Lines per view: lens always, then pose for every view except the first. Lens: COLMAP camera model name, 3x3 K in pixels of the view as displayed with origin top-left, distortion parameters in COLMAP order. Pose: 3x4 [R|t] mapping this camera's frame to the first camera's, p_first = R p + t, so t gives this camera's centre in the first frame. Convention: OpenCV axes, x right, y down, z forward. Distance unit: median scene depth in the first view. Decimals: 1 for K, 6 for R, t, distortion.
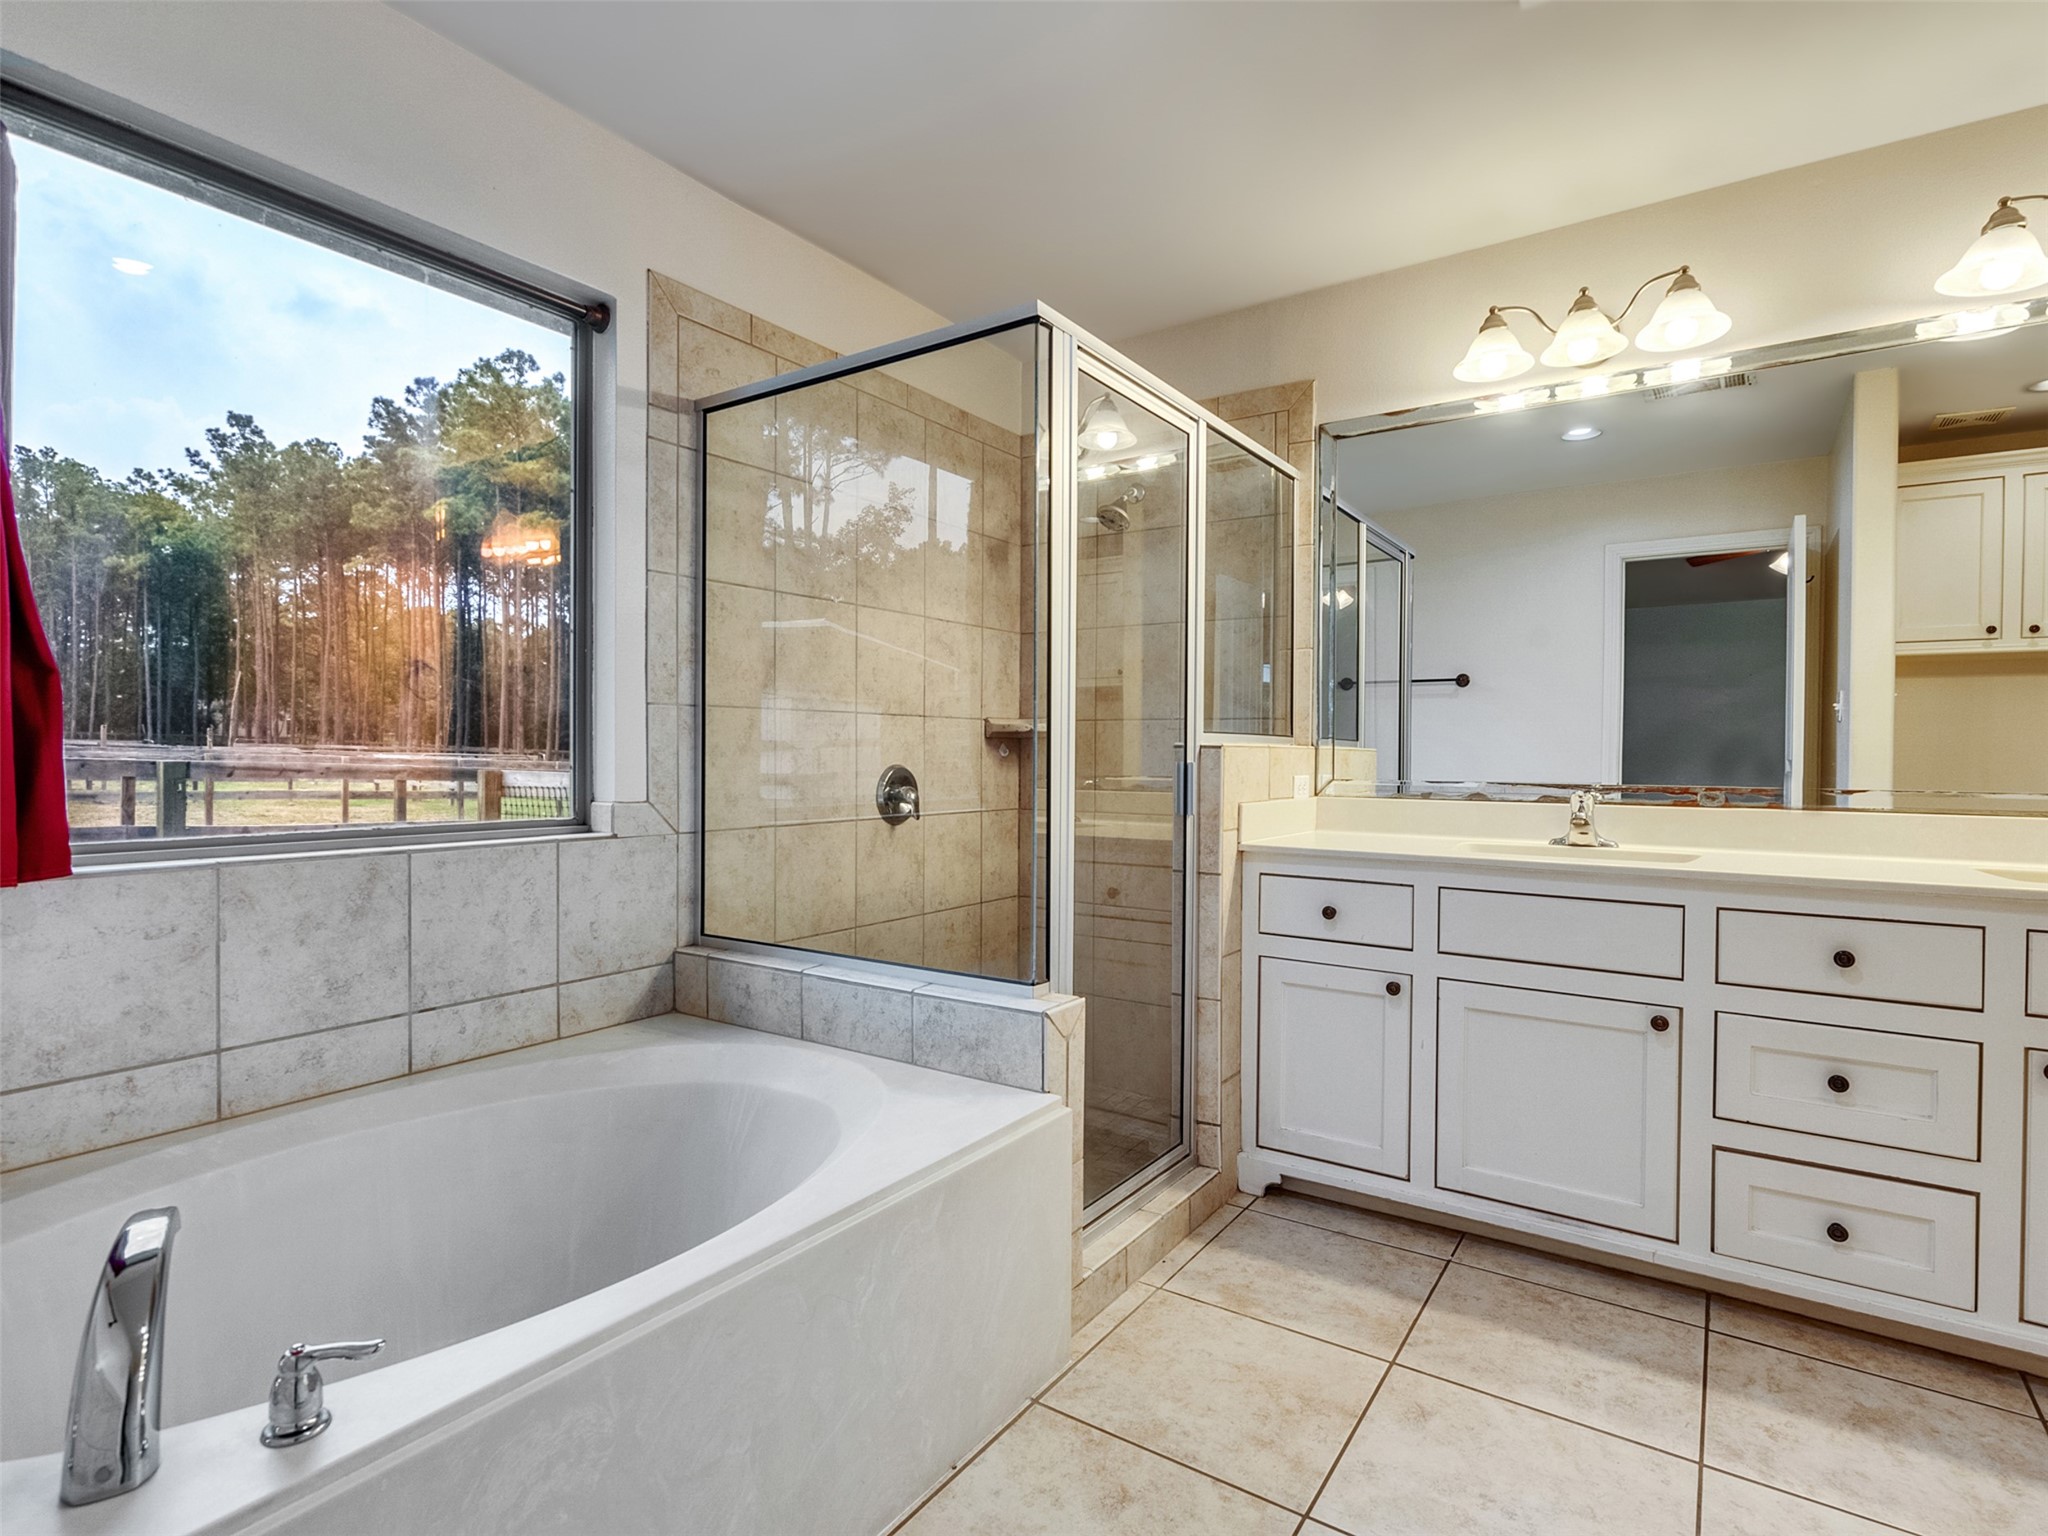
lens RADIAL K [[1047.3, 0, 1009.5], [0, 1047.3, 770.3], [0, 0, 1]] dist [-0.006146, 0.003902]
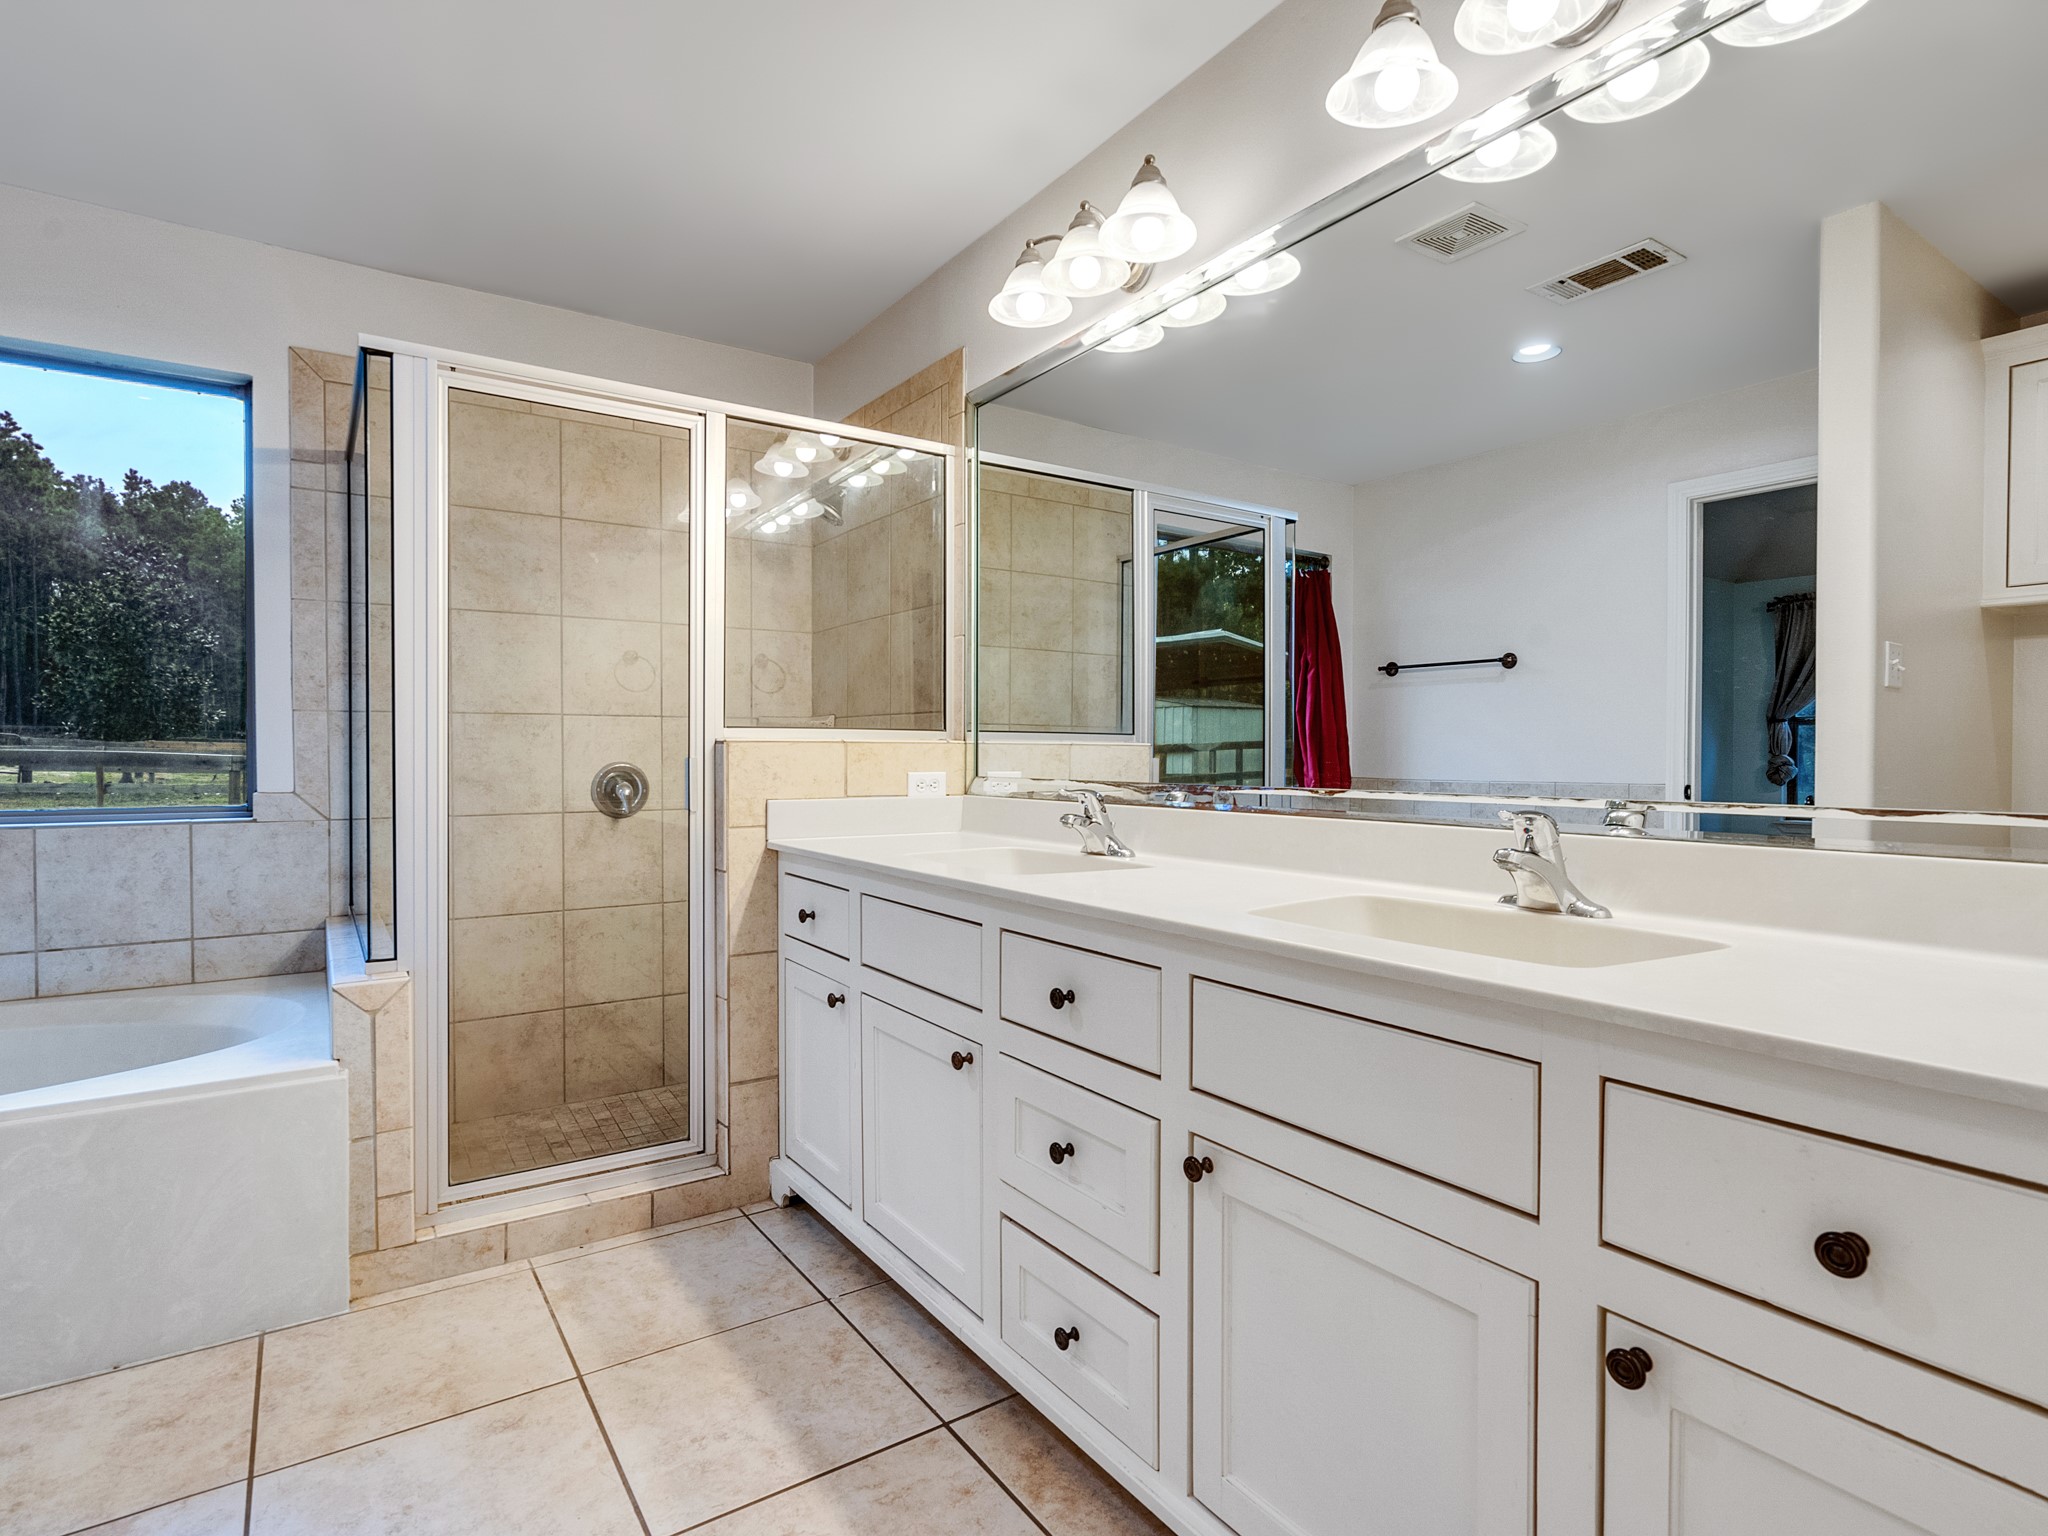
lens RADIAL K [[1047.3, 0, 1014.6], [0, 1047.3, 773.0], [0, 0, 1]] dist [-0.006146, 0.003902]
pose [[0.929503, 0.001908, -0.368809, 0.897273], [-0.001418, 0.999998, 0.001600, 0.004792], [0.368811, -0.000965, 0.929504, 0.203892]]
